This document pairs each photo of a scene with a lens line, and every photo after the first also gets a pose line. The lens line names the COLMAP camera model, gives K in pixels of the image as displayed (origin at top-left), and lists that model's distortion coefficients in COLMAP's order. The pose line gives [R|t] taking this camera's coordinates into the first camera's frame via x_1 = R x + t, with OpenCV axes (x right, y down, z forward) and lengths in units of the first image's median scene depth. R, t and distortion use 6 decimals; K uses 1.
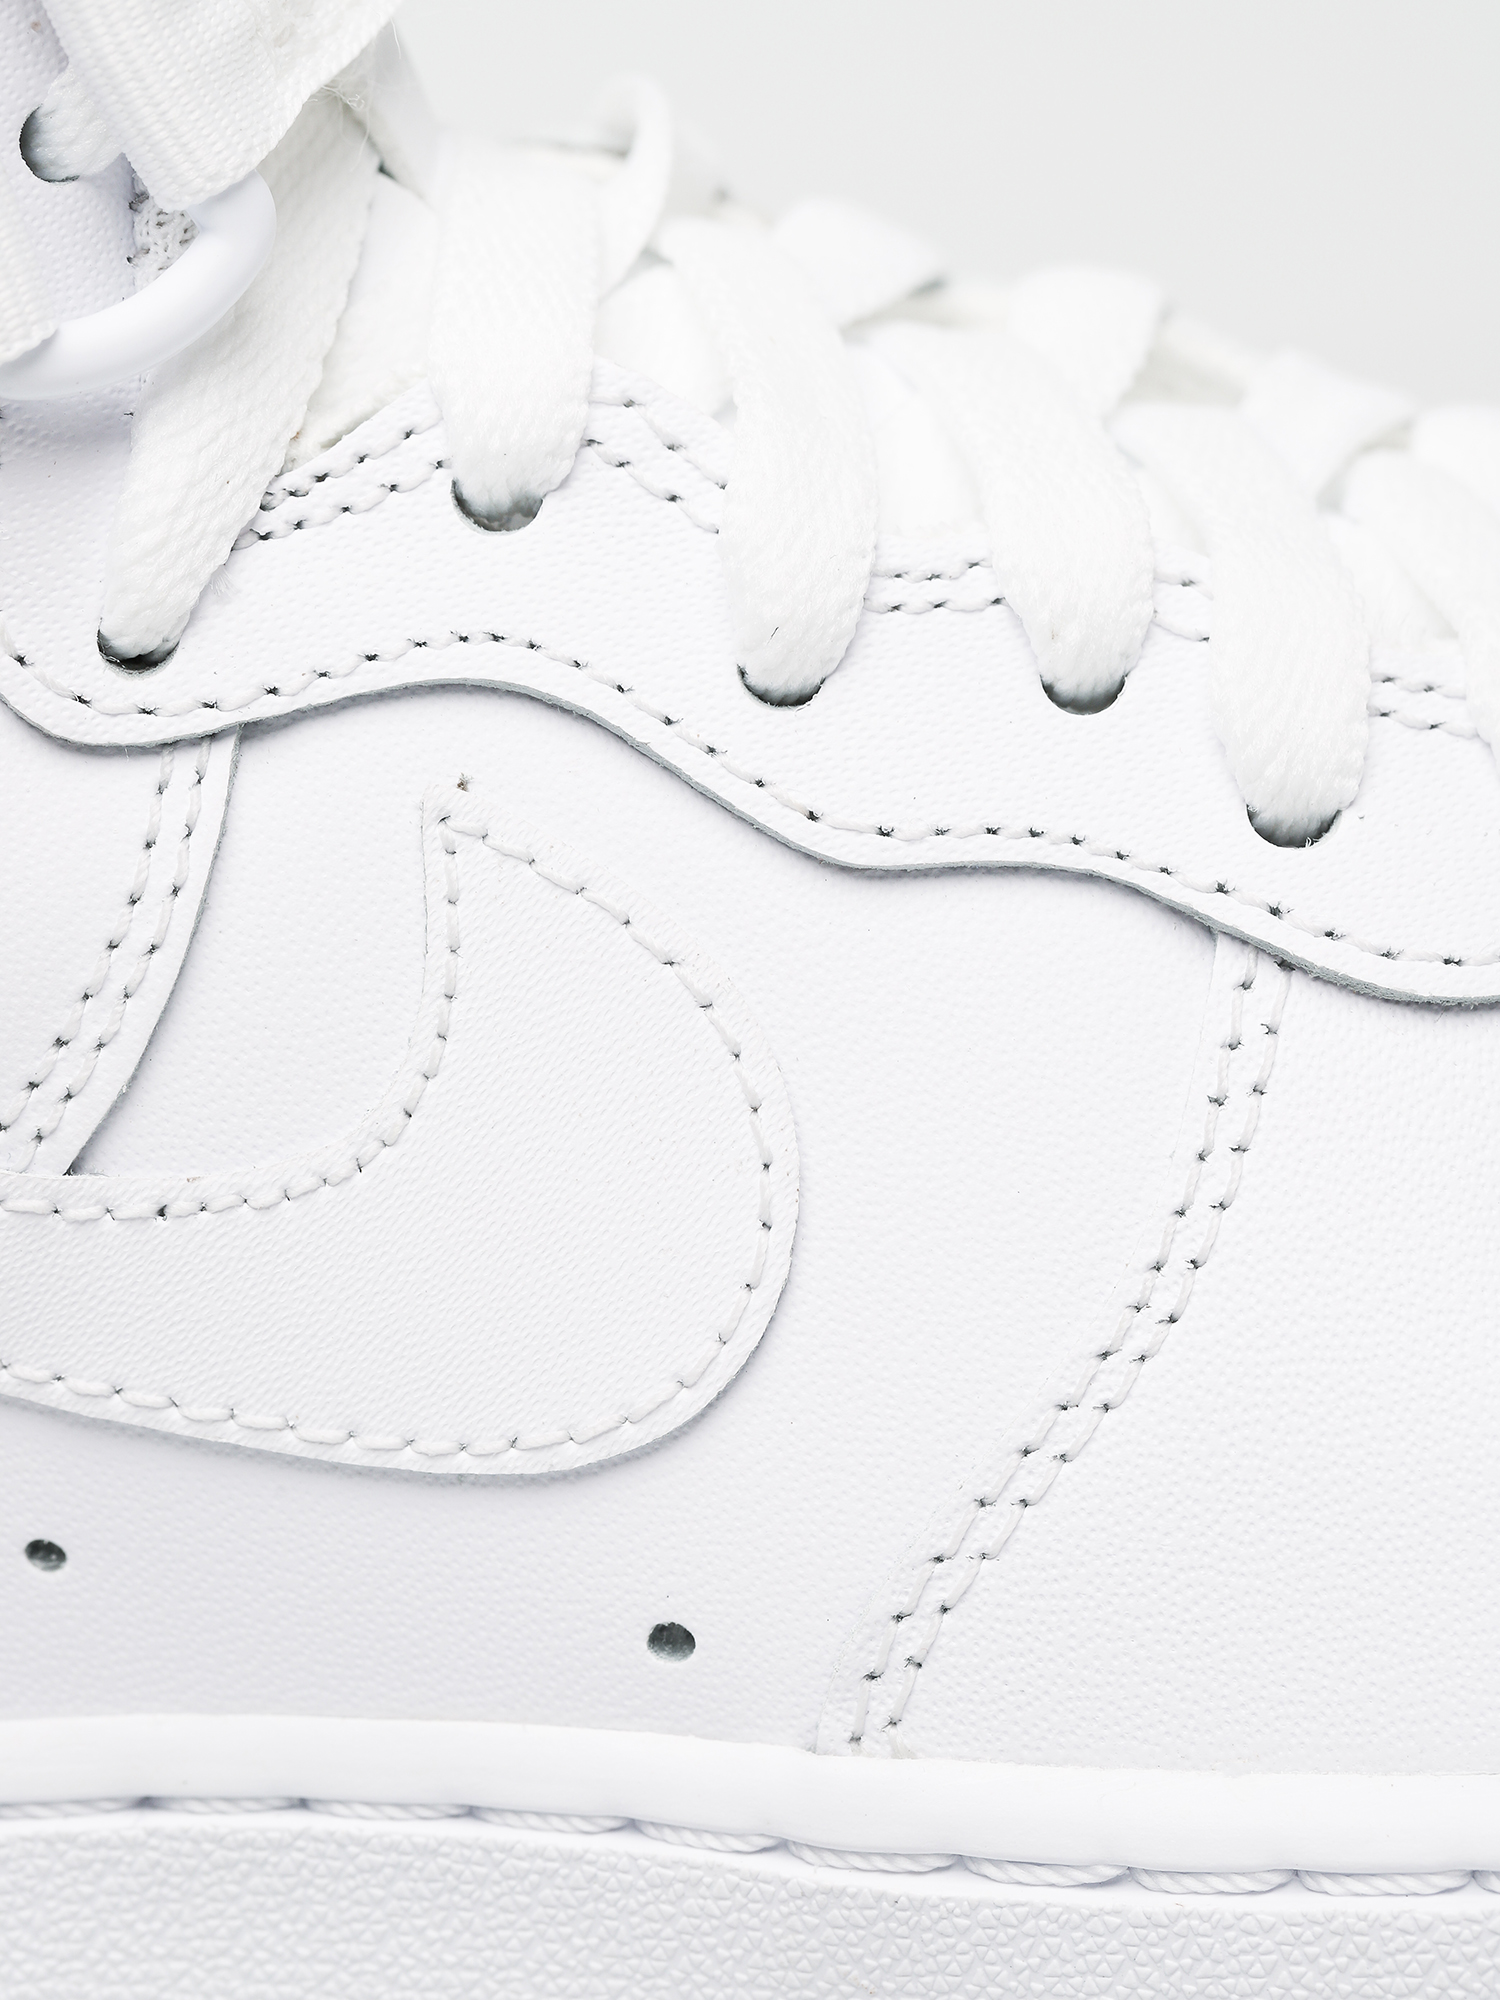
lens RADIAL K [[6835.9, 0, 750.0], [0, 6835.9, 1000.0], [0, 0, 1]] dist [0.362827, 1.041196]
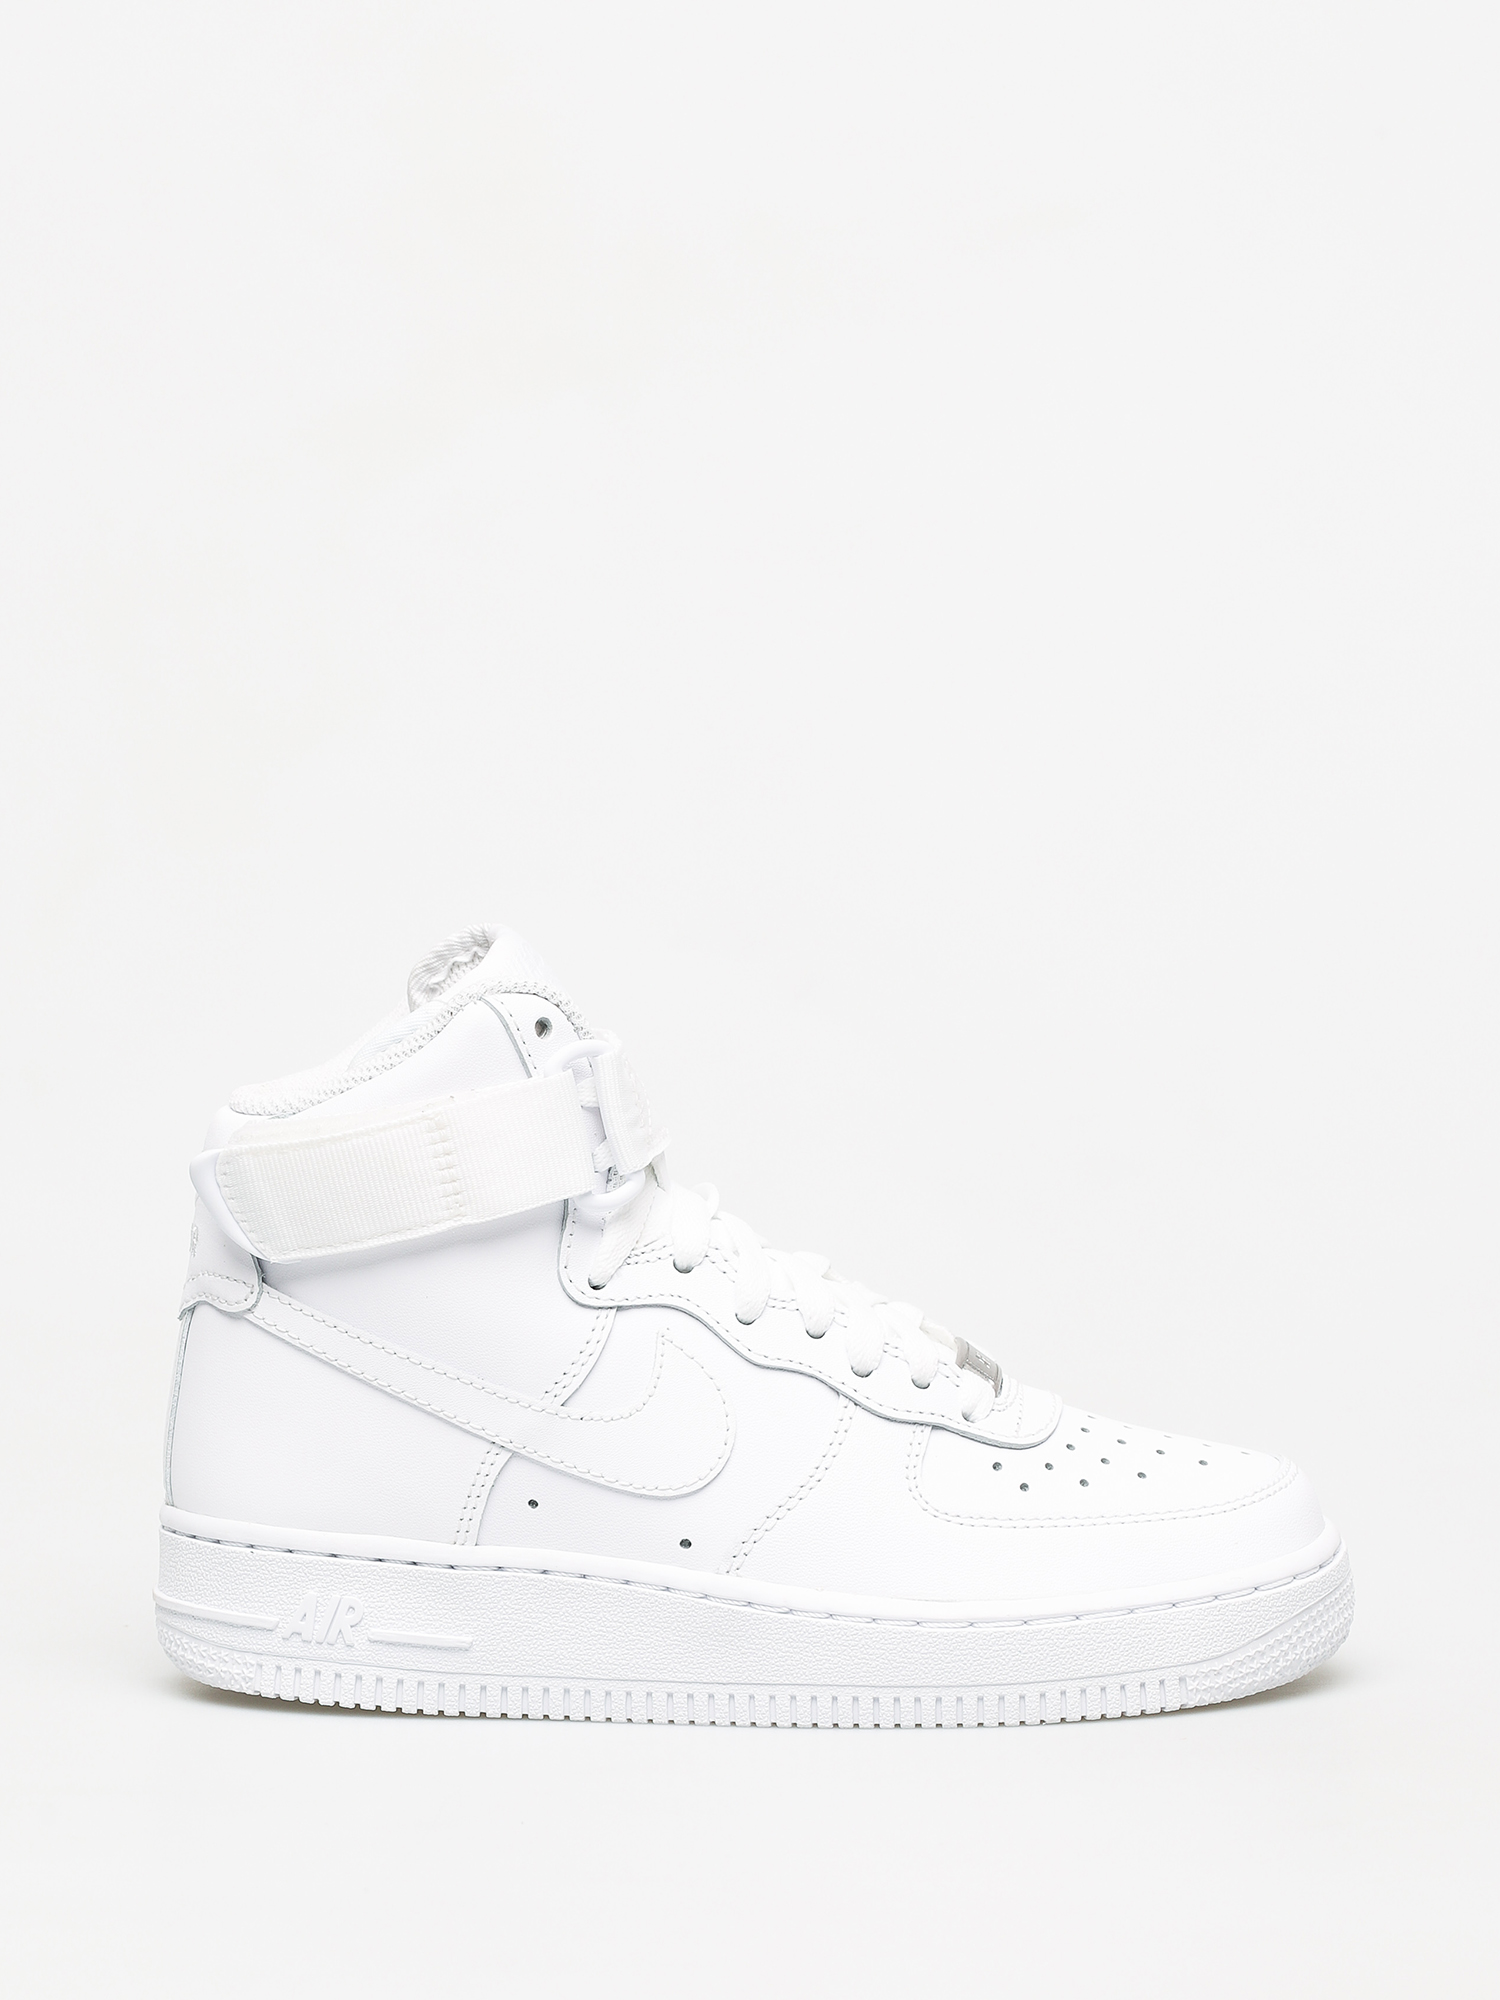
lens RADIAL K [[6835.9, 0, 750.0], [0, 6835.9, 1000.0], [0, 0, 1]] dist [0.362827, 1.041196]
pose [[0.980225, 0.166491, 0.106960, -0.468467], [-0.140406, 0.966030, -0.216959, 0.666320], [-0.139449, 0.197651, 0.970303, -3.058873]]
